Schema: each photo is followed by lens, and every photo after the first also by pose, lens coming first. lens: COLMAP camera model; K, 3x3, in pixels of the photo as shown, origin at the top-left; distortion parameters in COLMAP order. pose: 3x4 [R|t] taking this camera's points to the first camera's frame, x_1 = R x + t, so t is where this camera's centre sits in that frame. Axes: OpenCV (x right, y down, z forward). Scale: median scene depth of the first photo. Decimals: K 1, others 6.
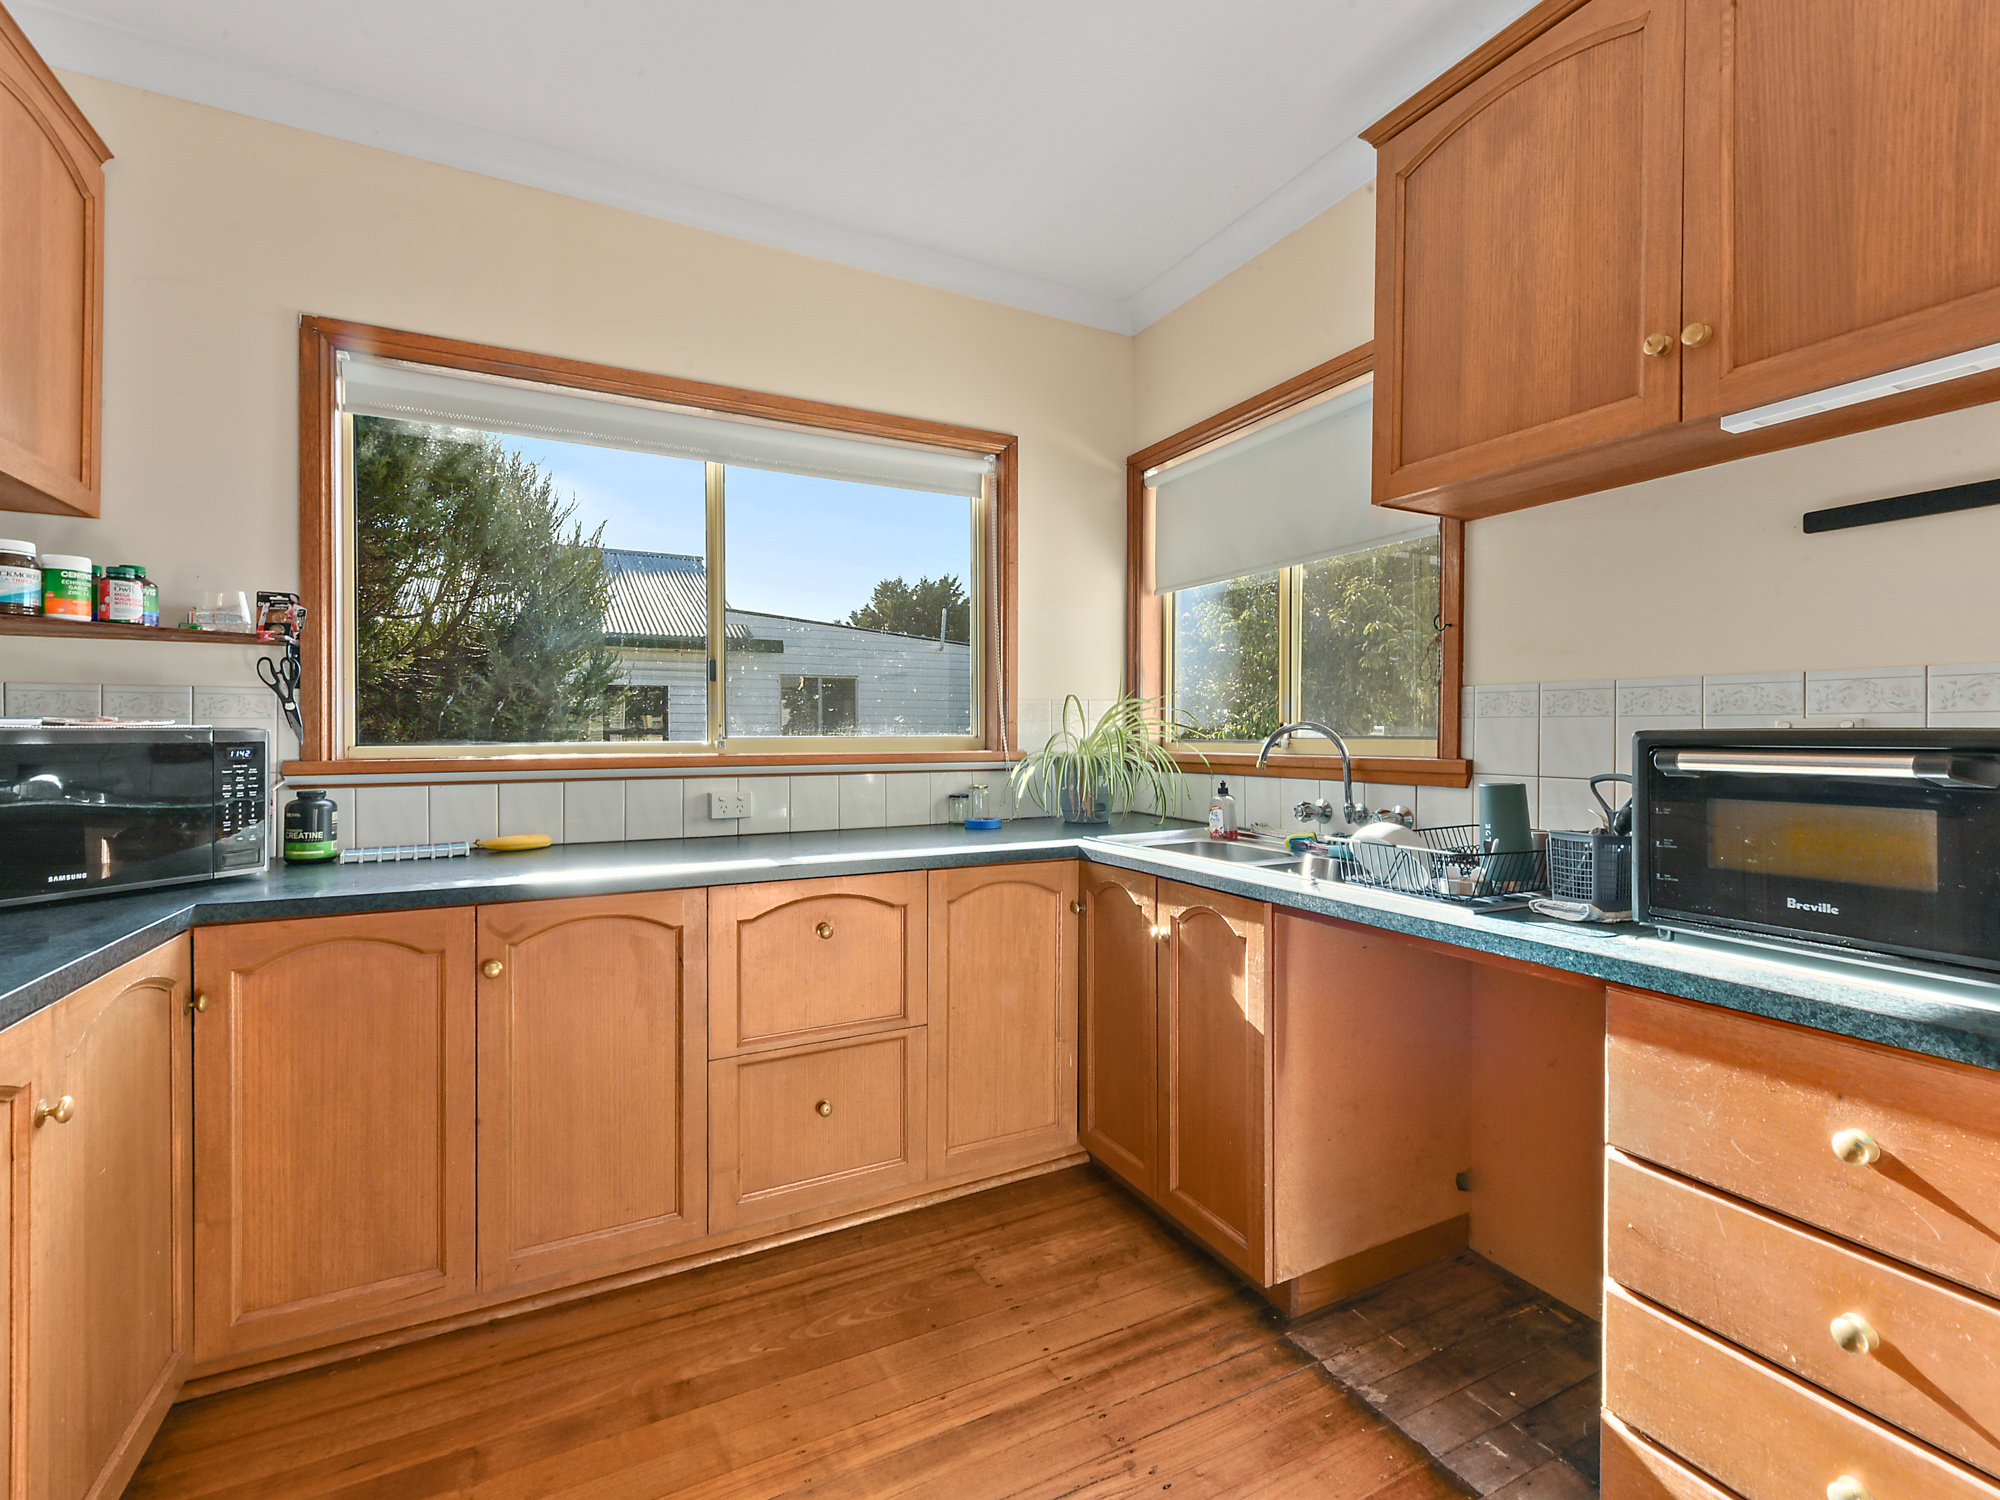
lens RADIAL K [[902.2, 0, 993.1], [0, 902.2, 735.1], [0, 0, 1]] dist [0.015231, -0.007222]
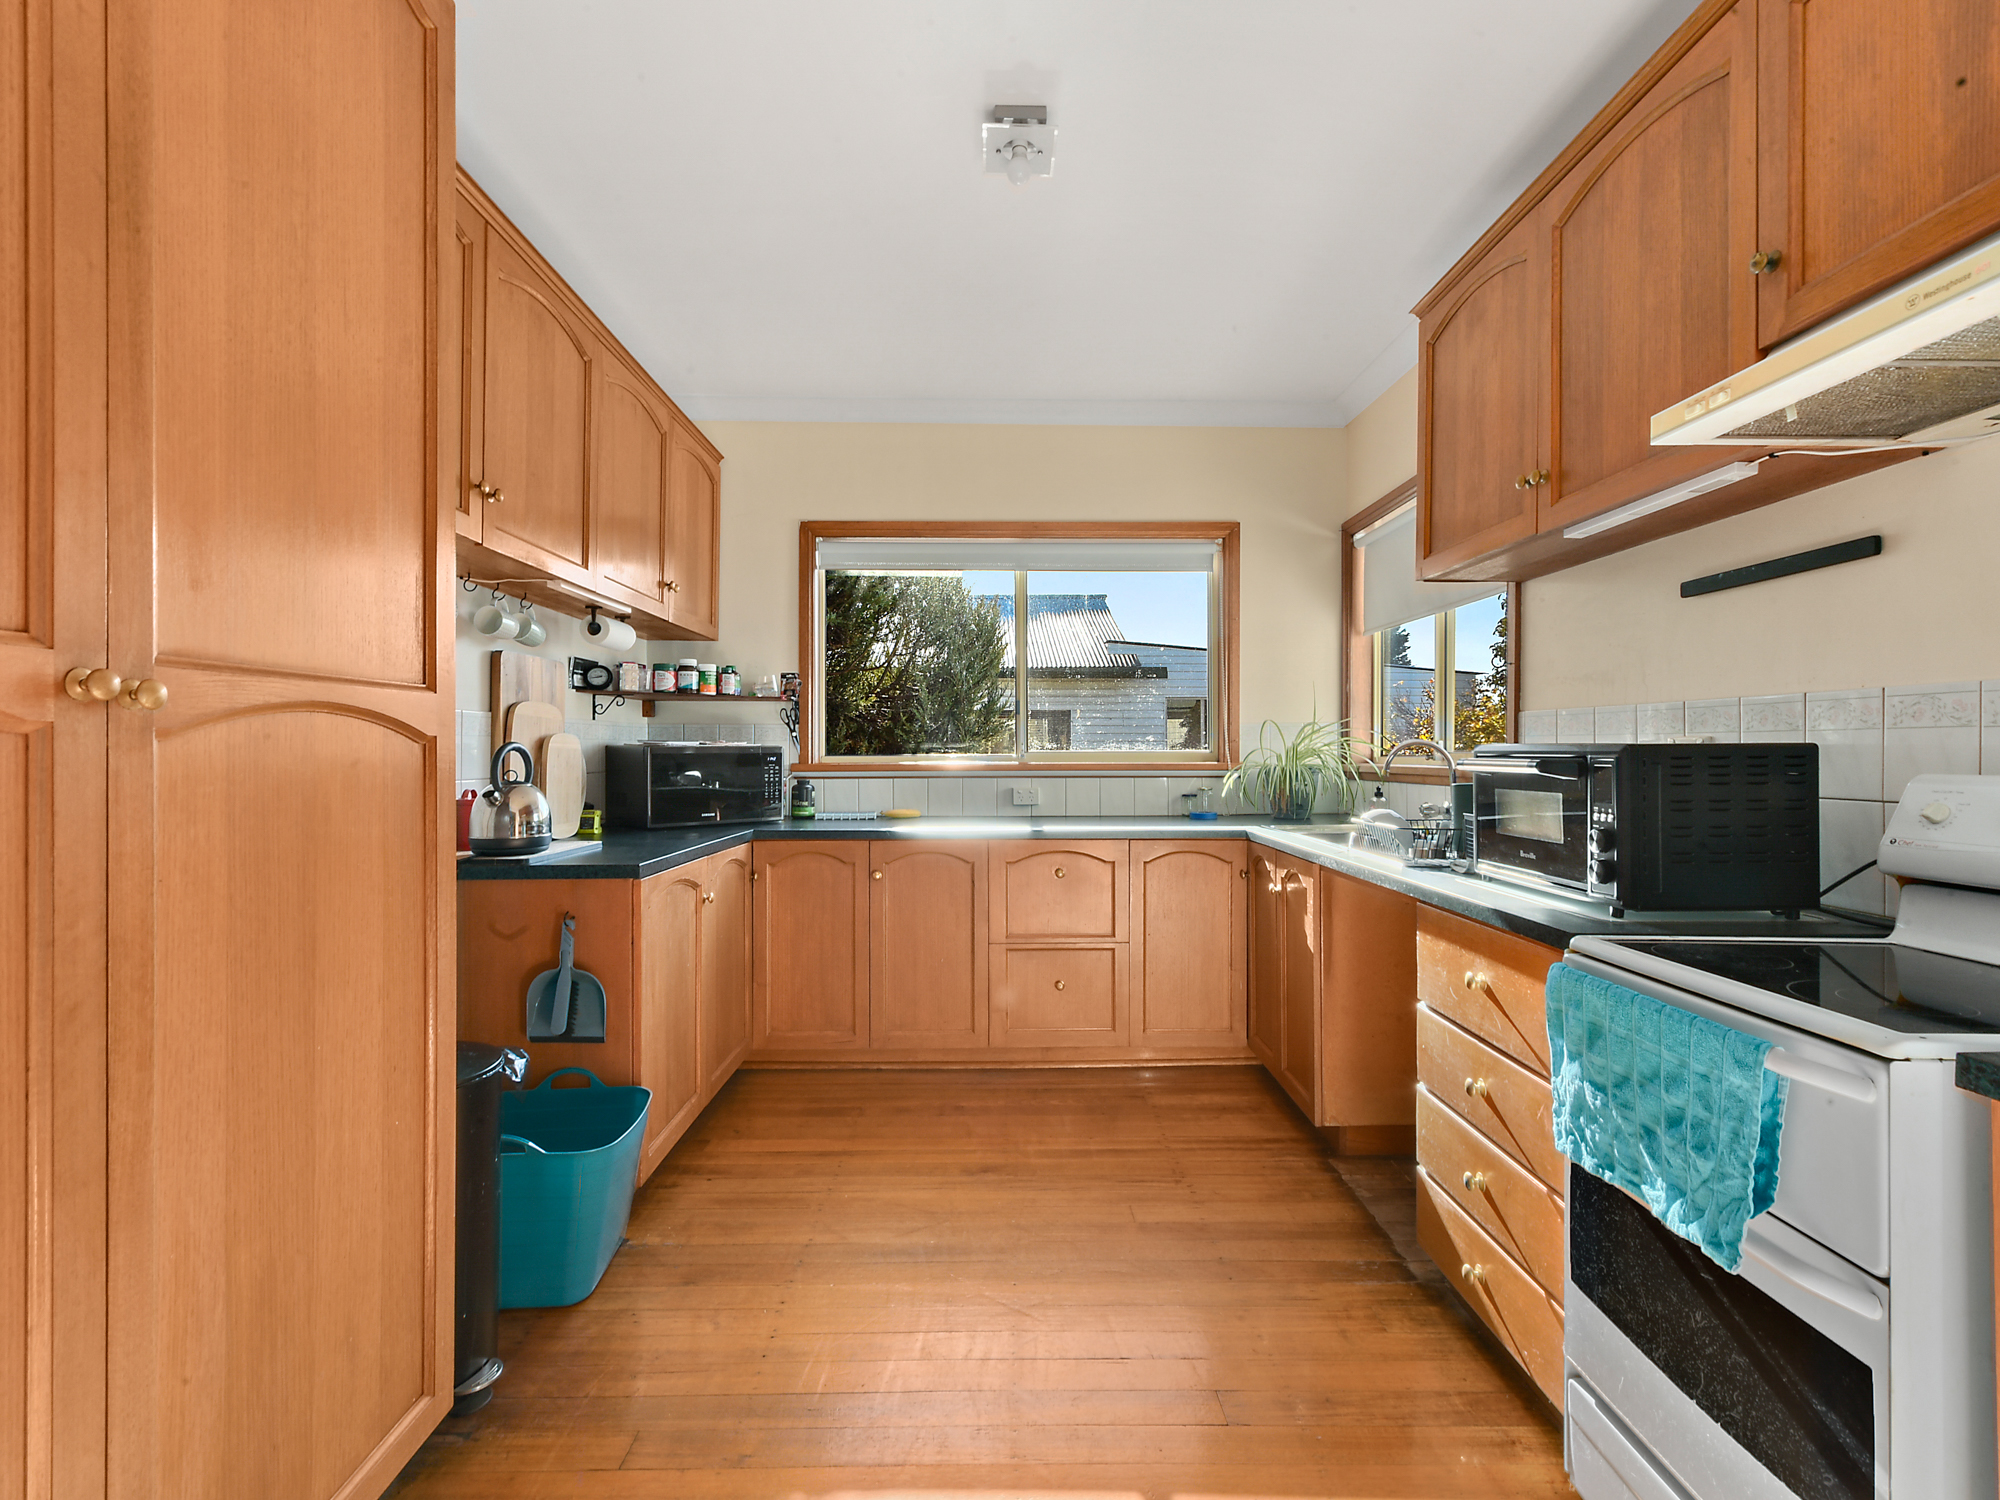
lens RADIAL K [[927.3, 0, 1000.0], [0, 927.3, 750.0], [0, 0, 1]] dist [0.001500, 0.000288]
pose [[0.890941, 0.000306, -0.454119, 0.471402], [-0.001742, 0.999995, -0.002745, 0.005303], [0.454115, 0.003237, 0.890937, -0.509148]]
